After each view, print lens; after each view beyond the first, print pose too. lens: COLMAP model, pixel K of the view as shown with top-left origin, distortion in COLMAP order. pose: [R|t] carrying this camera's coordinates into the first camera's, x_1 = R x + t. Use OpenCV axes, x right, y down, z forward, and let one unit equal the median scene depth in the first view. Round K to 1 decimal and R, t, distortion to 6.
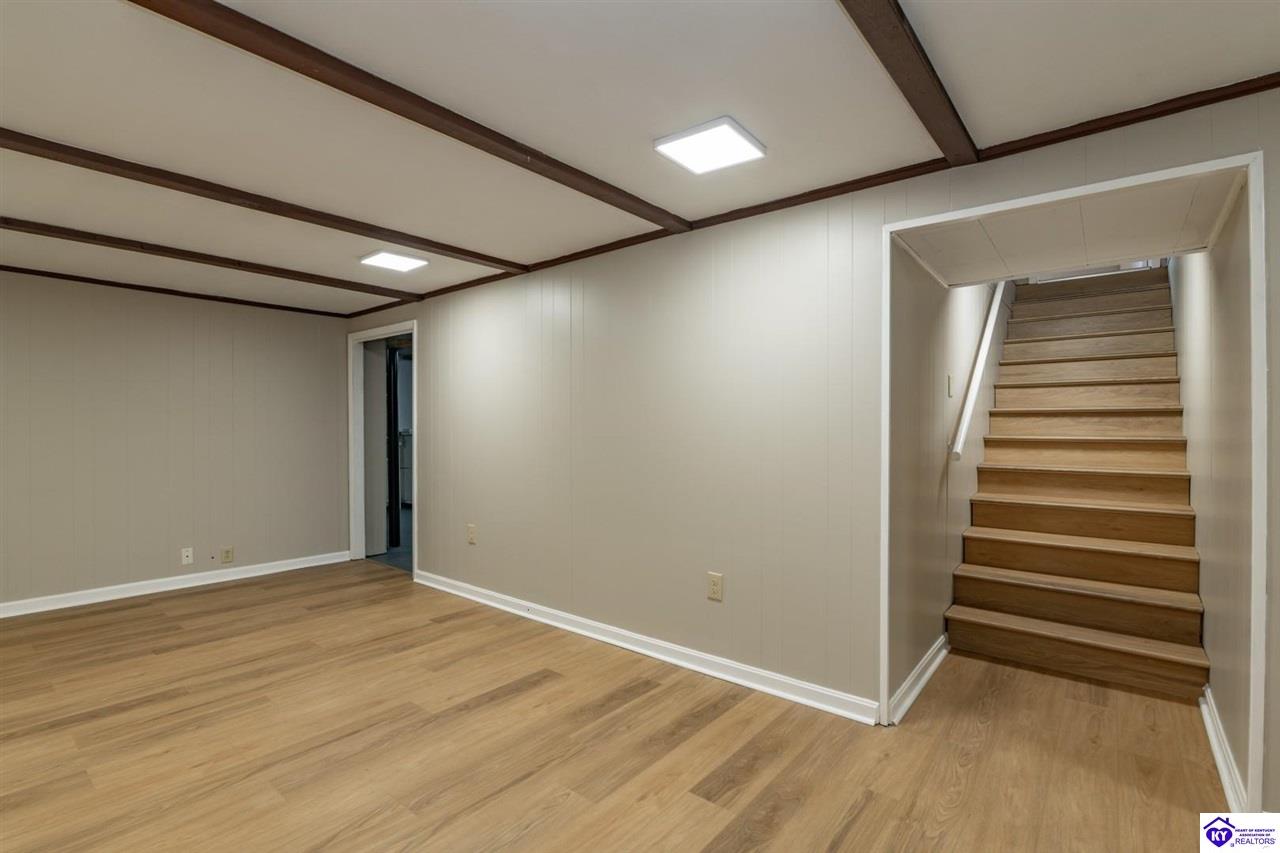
lens RADIAL K [[593.6, 0, 649.0], [0, 593.6, 428.1], [0, 0, 1]] dist [-0.020414, 0.000148]
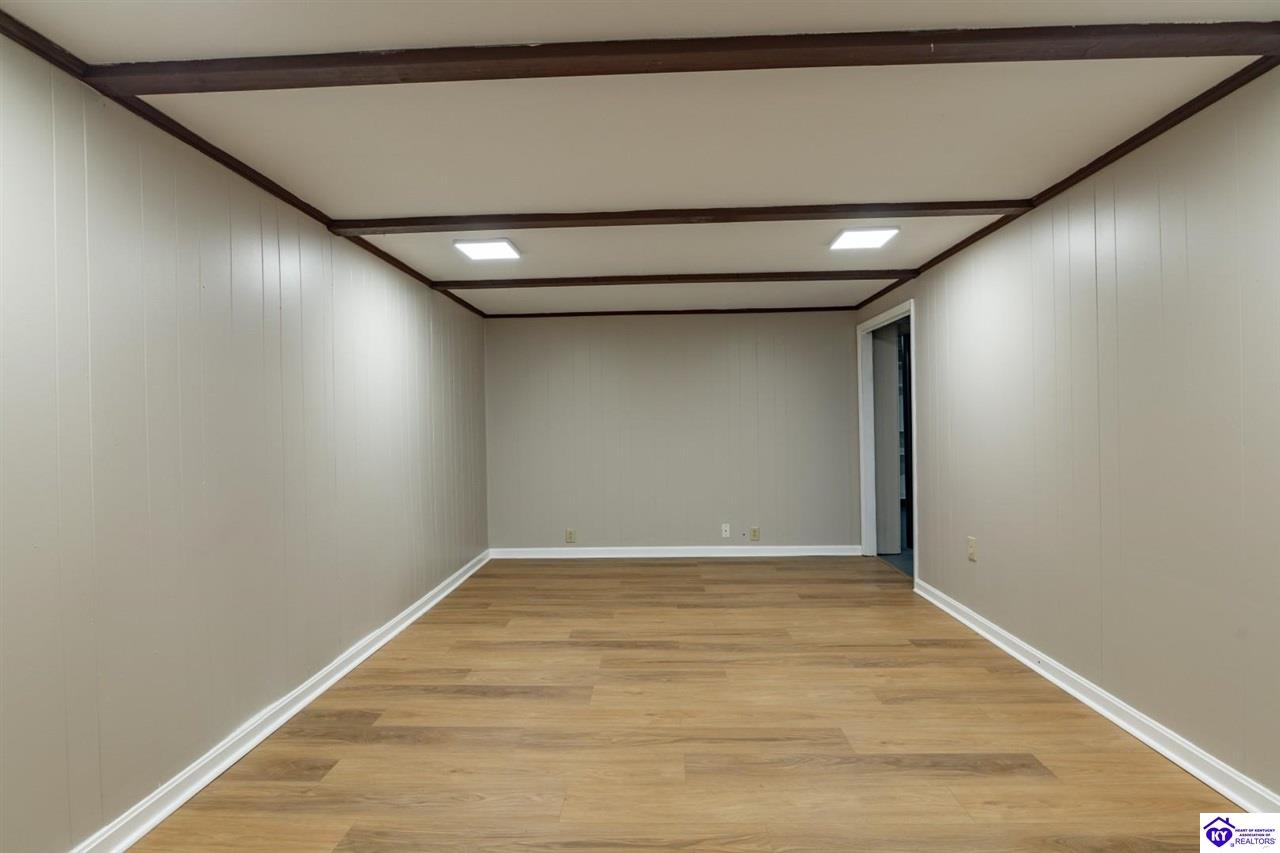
lens RADIAL K [[593.6, 0, 637.3], [0, 593.6, 429.2], [0, 0, 1]] dist [-0.020414, 0.000148]
pose [[0.593959, -0.003702, -0.804487, 0.128888], [0.016158, 0.999843, 0.007329, 0.000329], [0.804333, -0.017352, 0.593925, 0.229316]]
